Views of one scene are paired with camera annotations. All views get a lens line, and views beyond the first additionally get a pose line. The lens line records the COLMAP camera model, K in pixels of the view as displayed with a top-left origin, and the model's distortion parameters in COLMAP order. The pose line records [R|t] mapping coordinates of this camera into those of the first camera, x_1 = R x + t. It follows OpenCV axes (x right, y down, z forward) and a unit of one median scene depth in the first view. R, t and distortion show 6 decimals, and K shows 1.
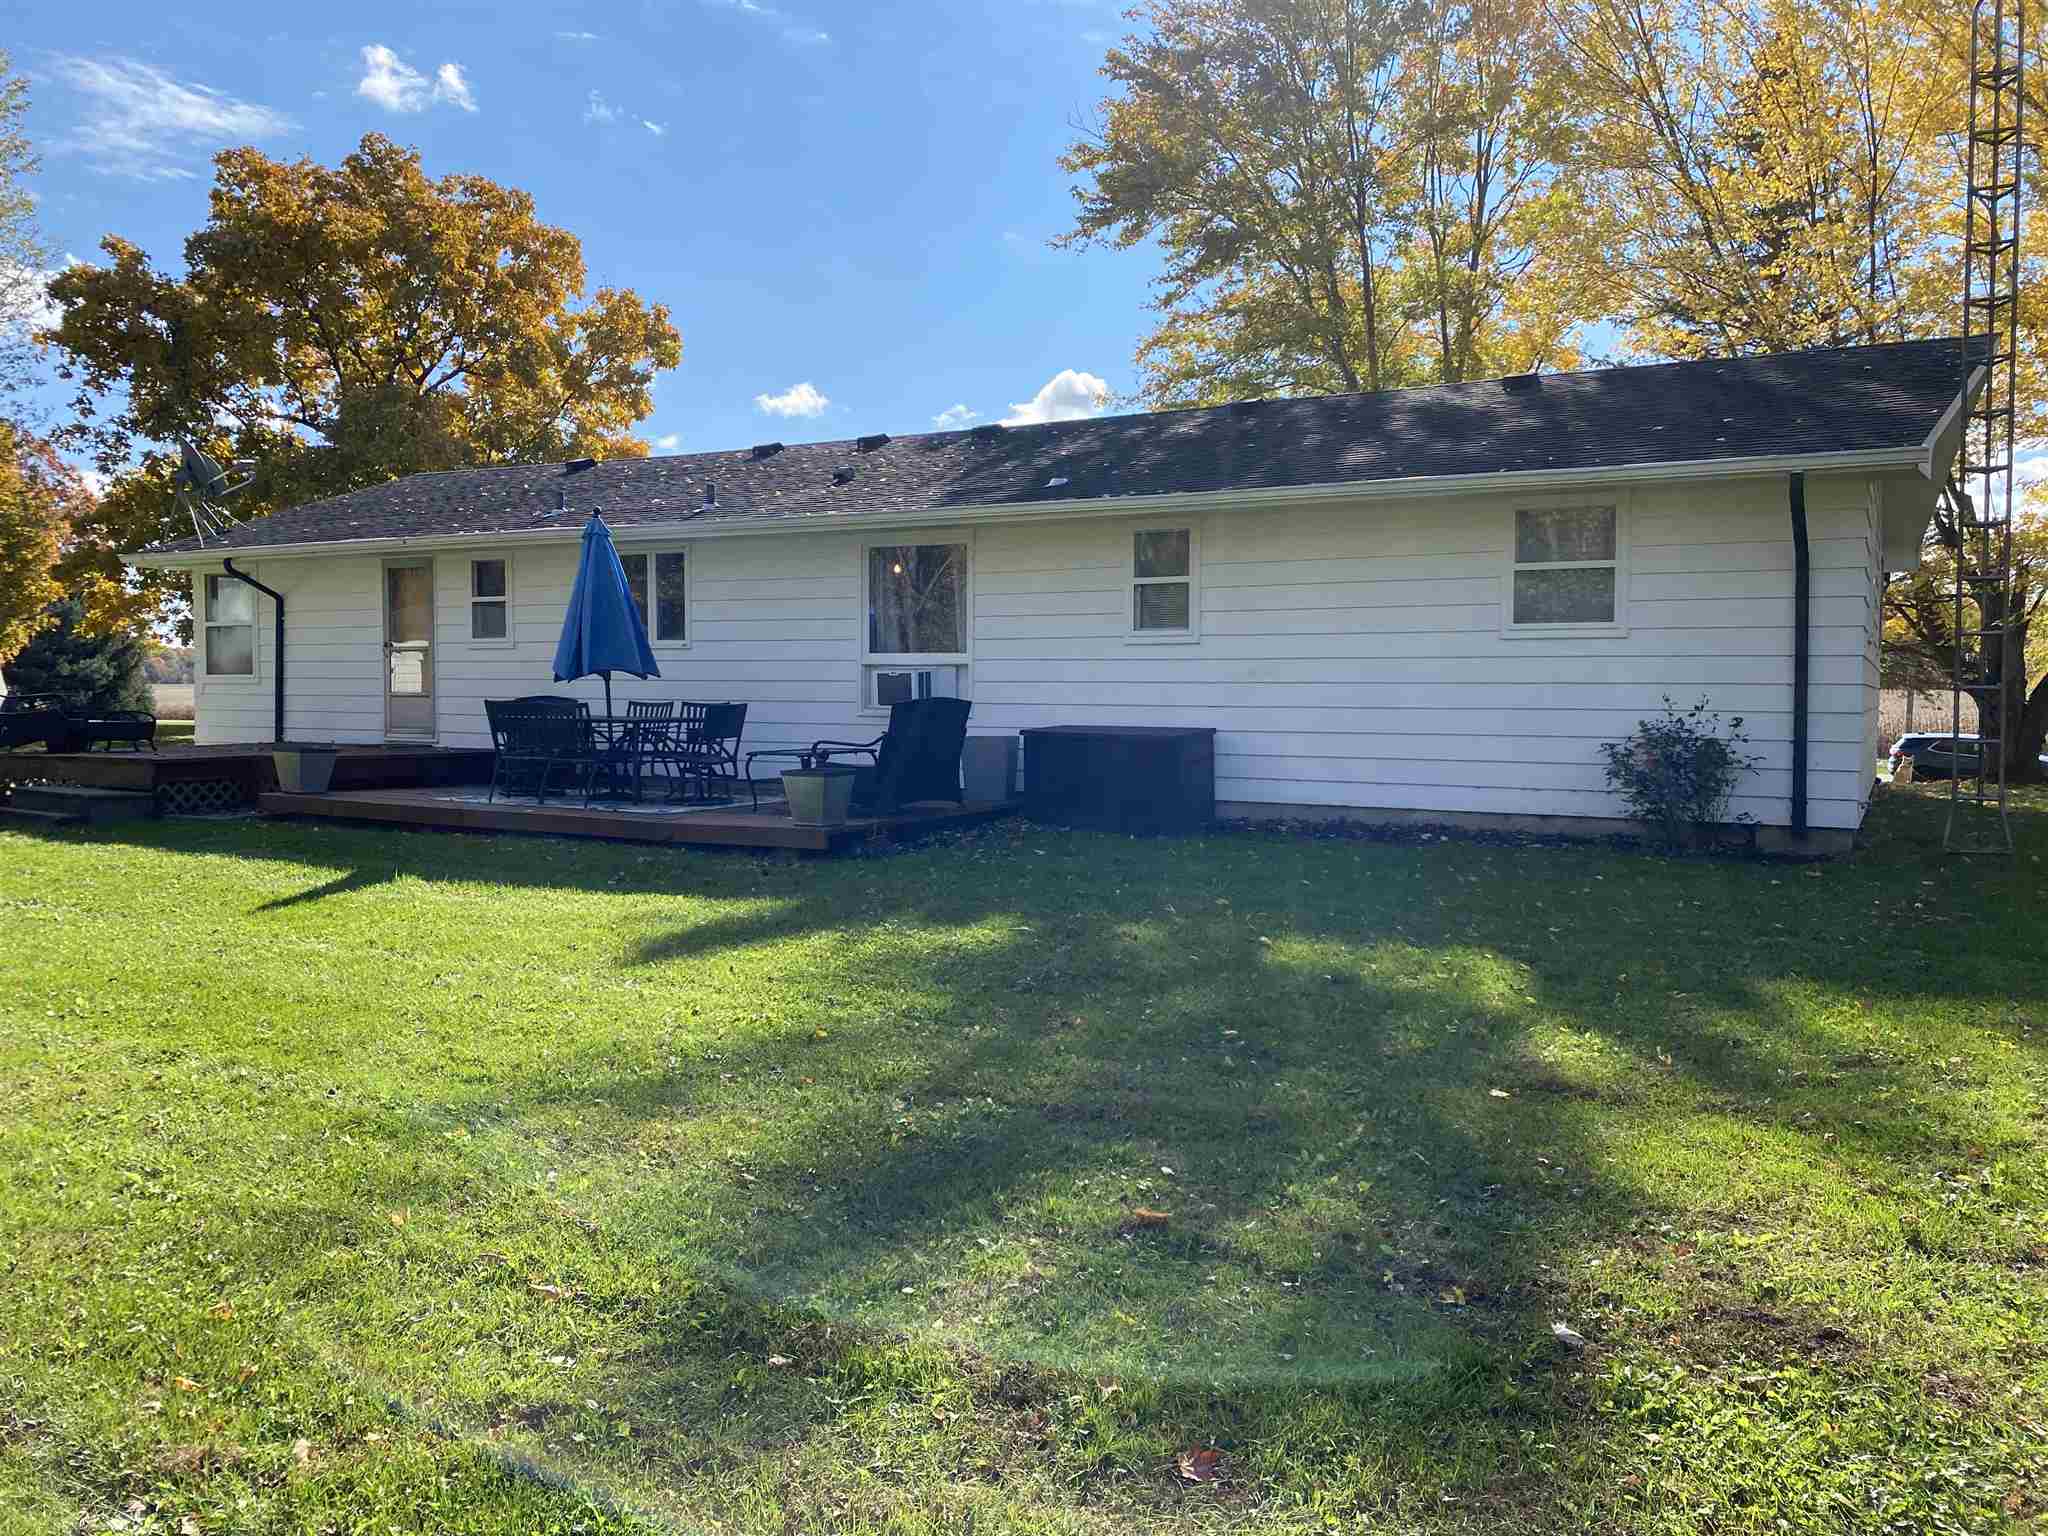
lens RADIAL K [[1564.9, 0, 1021.3], [0, 1564.9, 723.9], [0, 0, 1]] dist [0.020475, -0.000089]
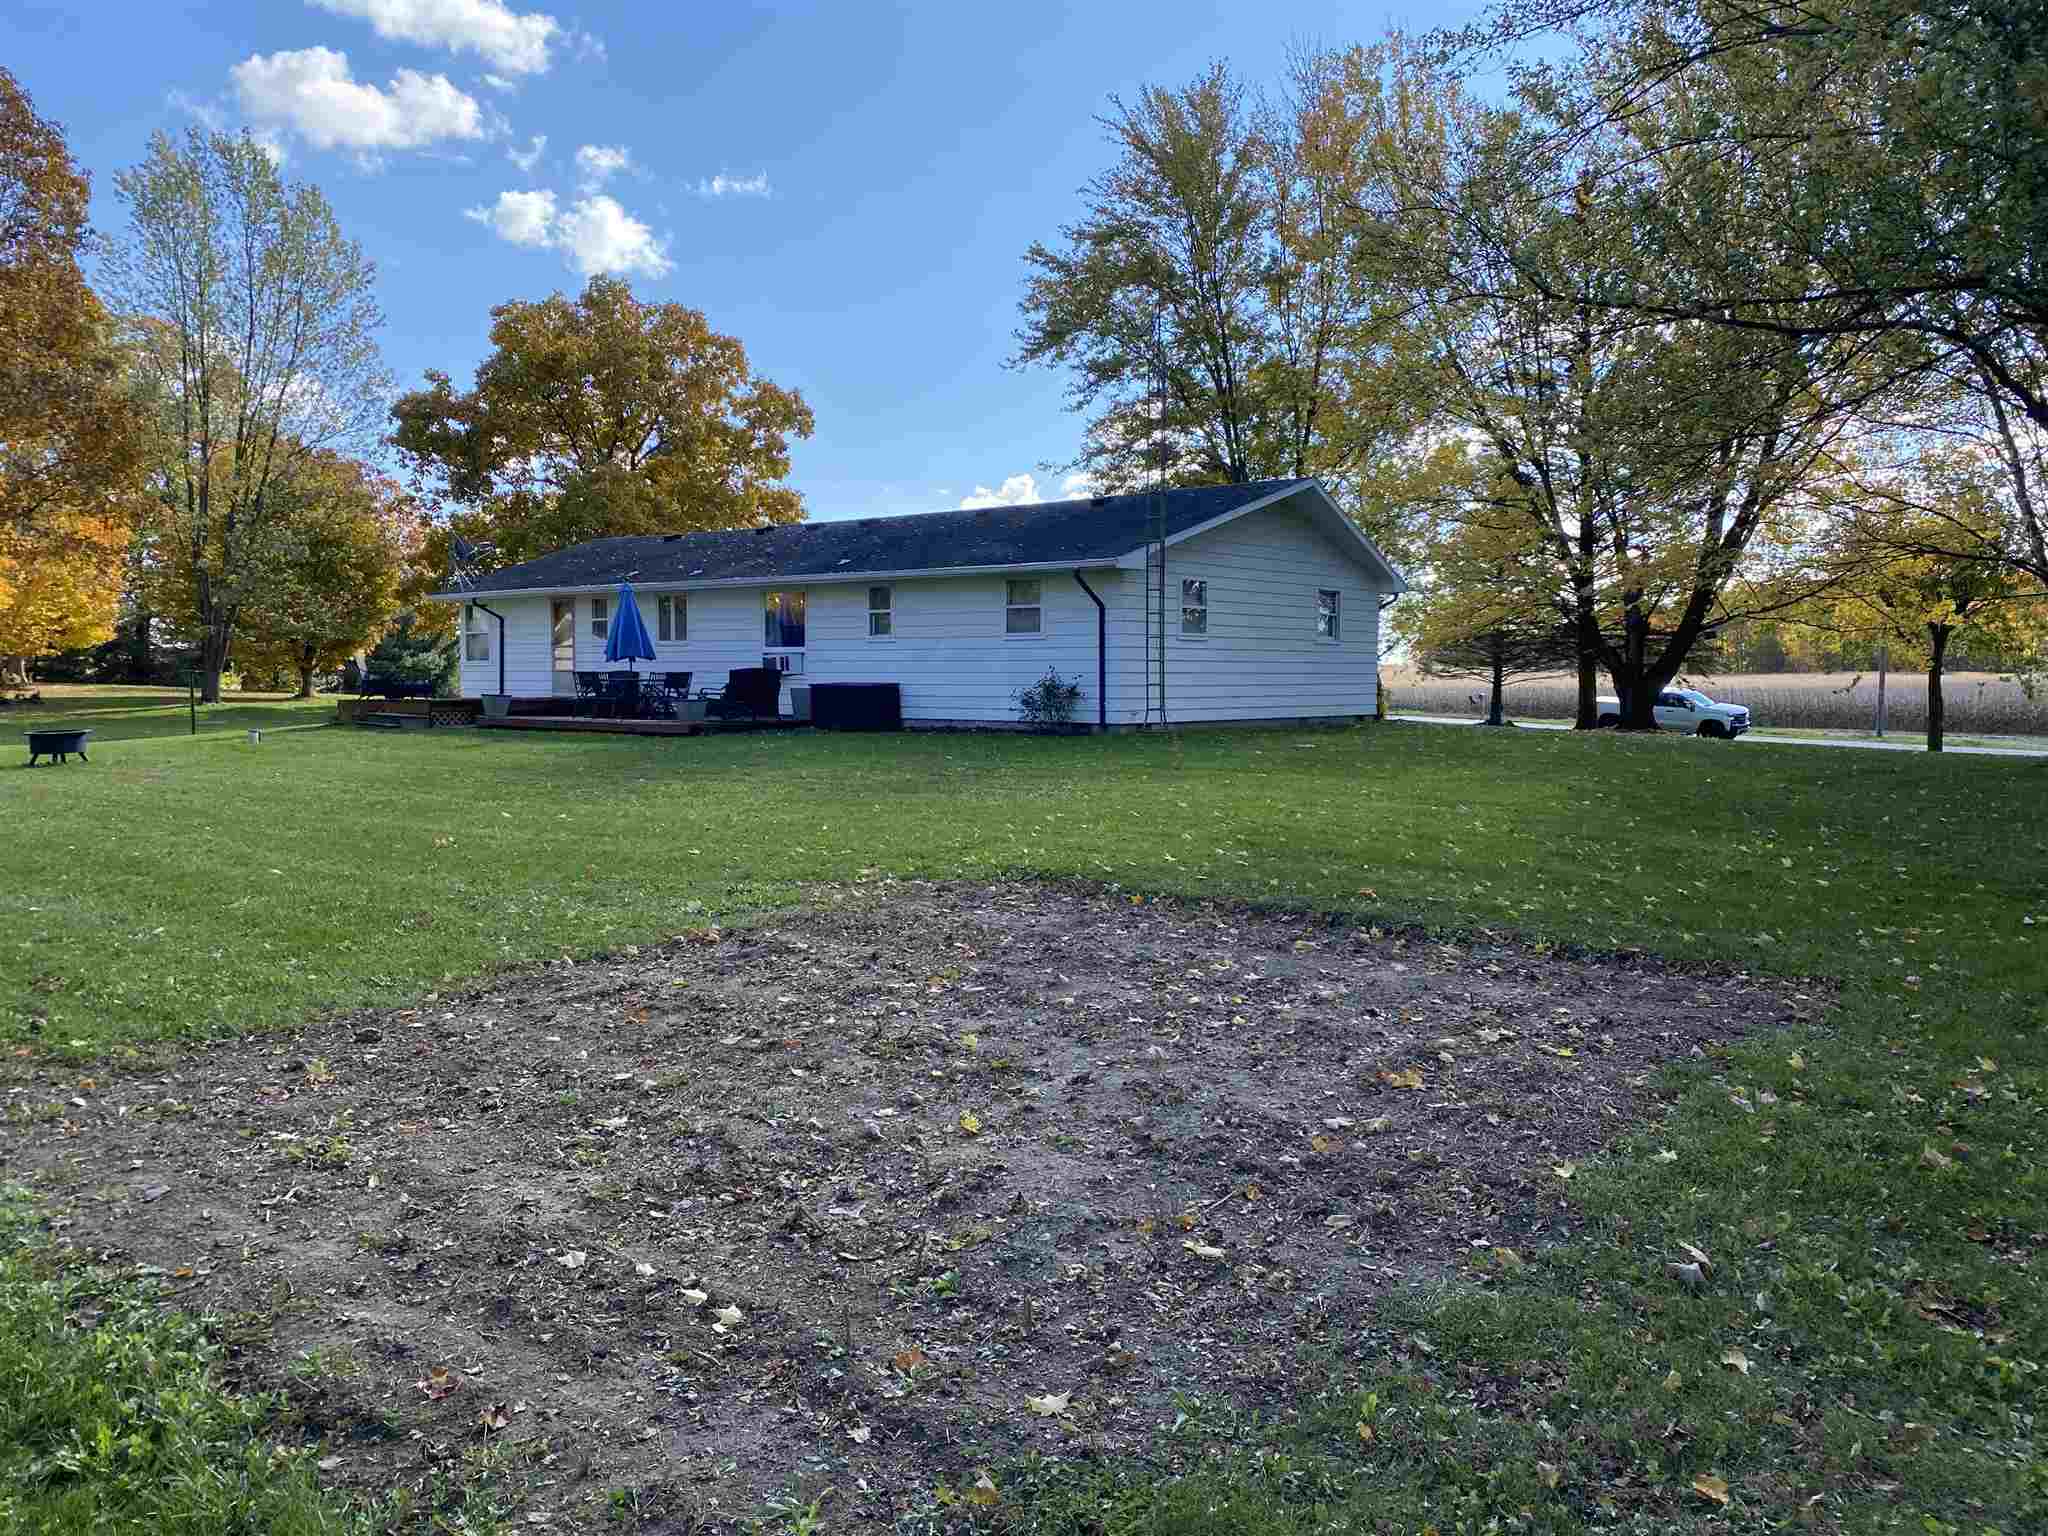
lens RADIAL K [[1564.7, 0, 1012.7], [0, 1564.7, 770.8], [0, 0, 1]] dist [0.012463, 0.015135]
pose [[0.983238, 0.009421, -0.182083, 0.241953], [-0.002871, 0.999340, 0.036205, 0.015829], [0.182304, -0.035075, 0.982616, -0.373076]]
